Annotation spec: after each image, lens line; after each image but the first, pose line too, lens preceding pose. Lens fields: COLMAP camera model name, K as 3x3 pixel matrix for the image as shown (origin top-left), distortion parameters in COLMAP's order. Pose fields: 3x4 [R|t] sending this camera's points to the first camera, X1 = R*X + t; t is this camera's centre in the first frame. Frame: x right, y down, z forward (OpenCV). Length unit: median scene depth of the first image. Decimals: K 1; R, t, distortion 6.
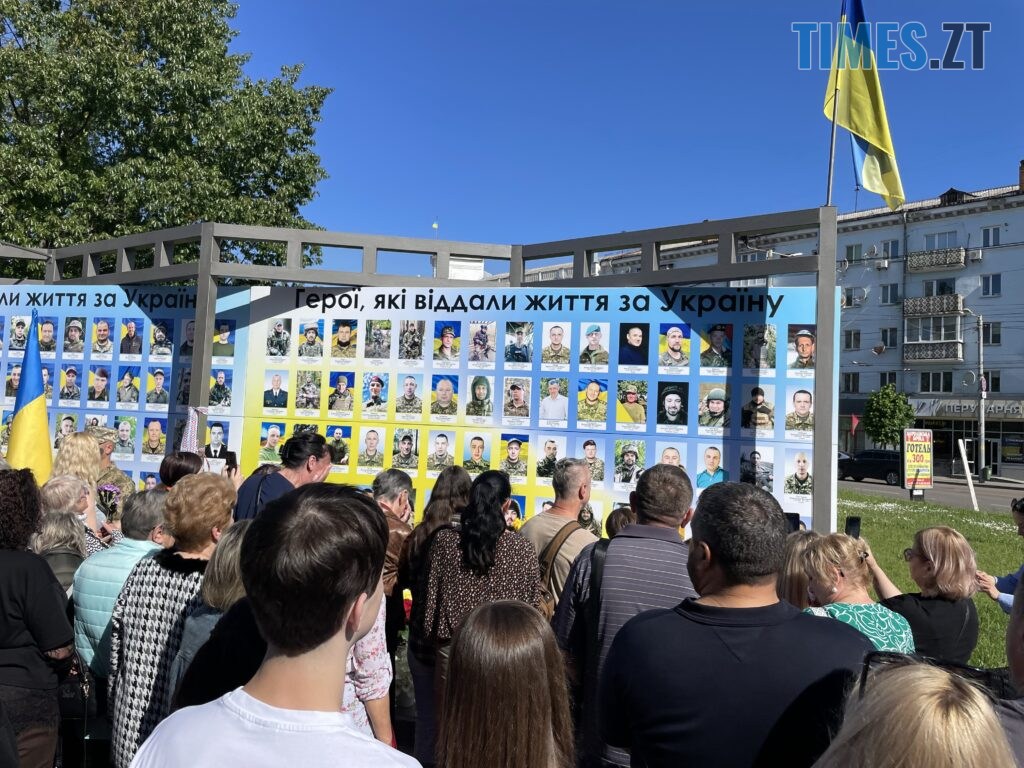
lens RADIAL K [[778.5, 0, 523.3], [0, 778.5, 372.1], [0, 0, 1]] dist [0.089746, -0.128715]
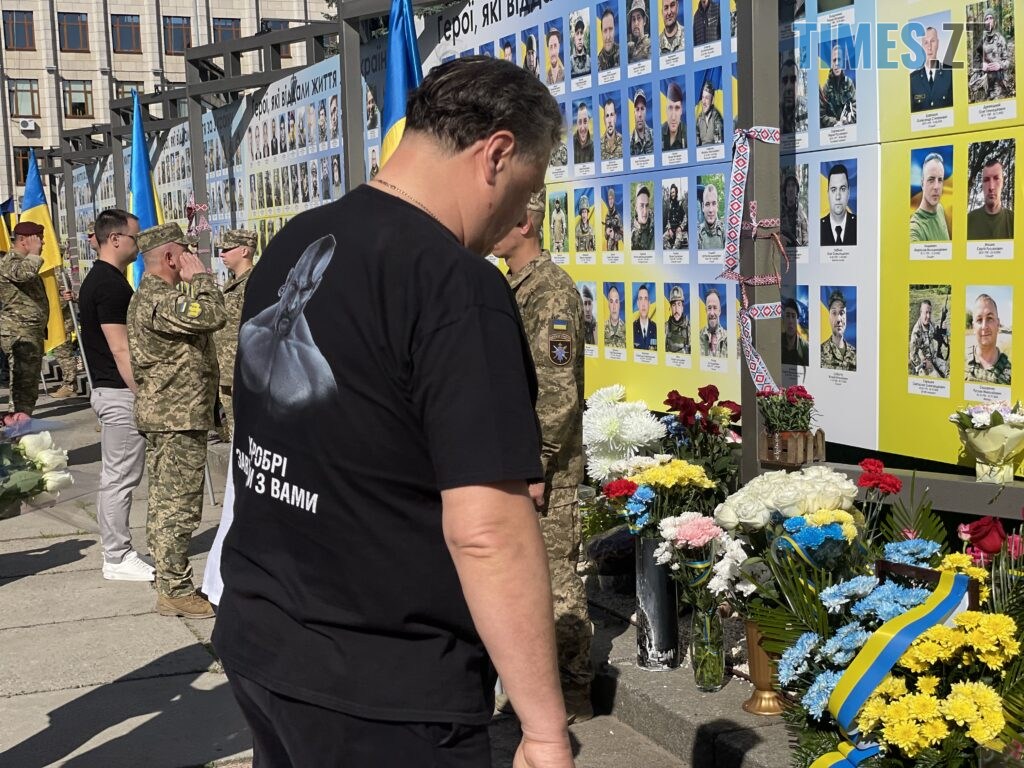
lens RADIAL K [[1539.2, 0, 453.8], [0, 1539.2, 370.9], [0, 0, 1]] dist [0.081348, 0.000000]
pose [[0.571007, -0.000546, -0.820945, 0.210443], [0.114298, 0.990313, 0.078841, 0.091638], [0.812950, -0.138851, 0.565538, 0.345218]]
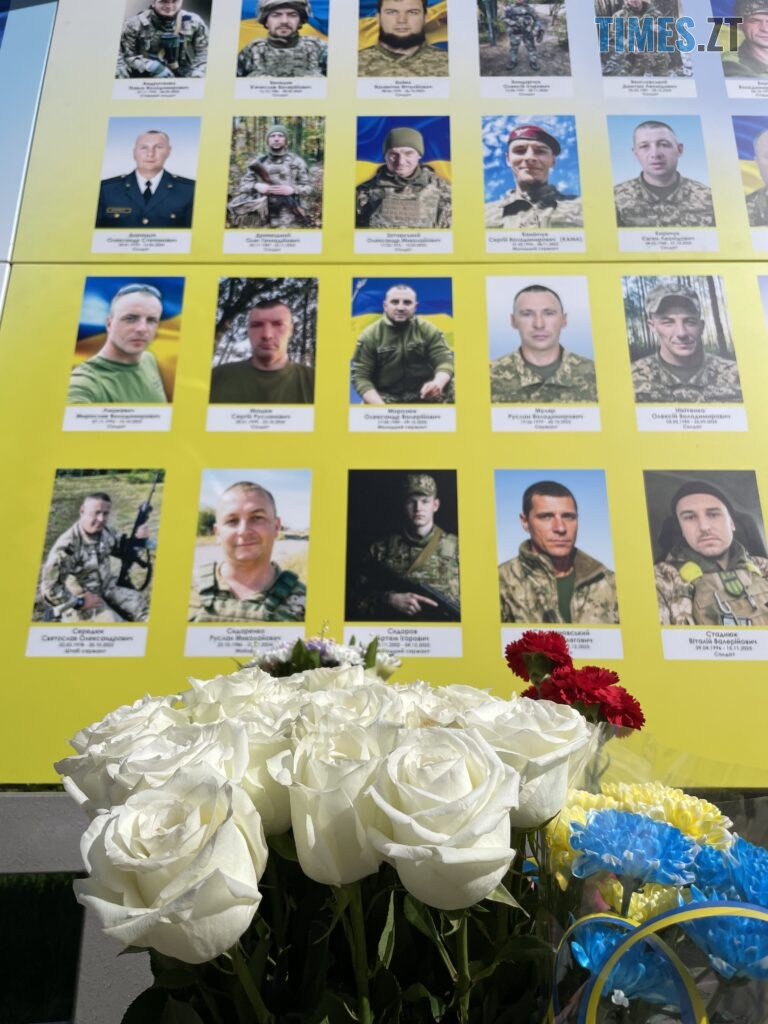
lens RADIAL K [[778.5, 0, 384.1], [0, 778.5, 505.5], [0, 0, 1]] dist [0.089746, -0.128715]
pose [[0.971309, 0.037499, 0.234847, -0.310549], [0.023573, 0.967448, -0.251970, 0.219854], [-0.236650, 0.250277, 0.938807, 0.784730]]
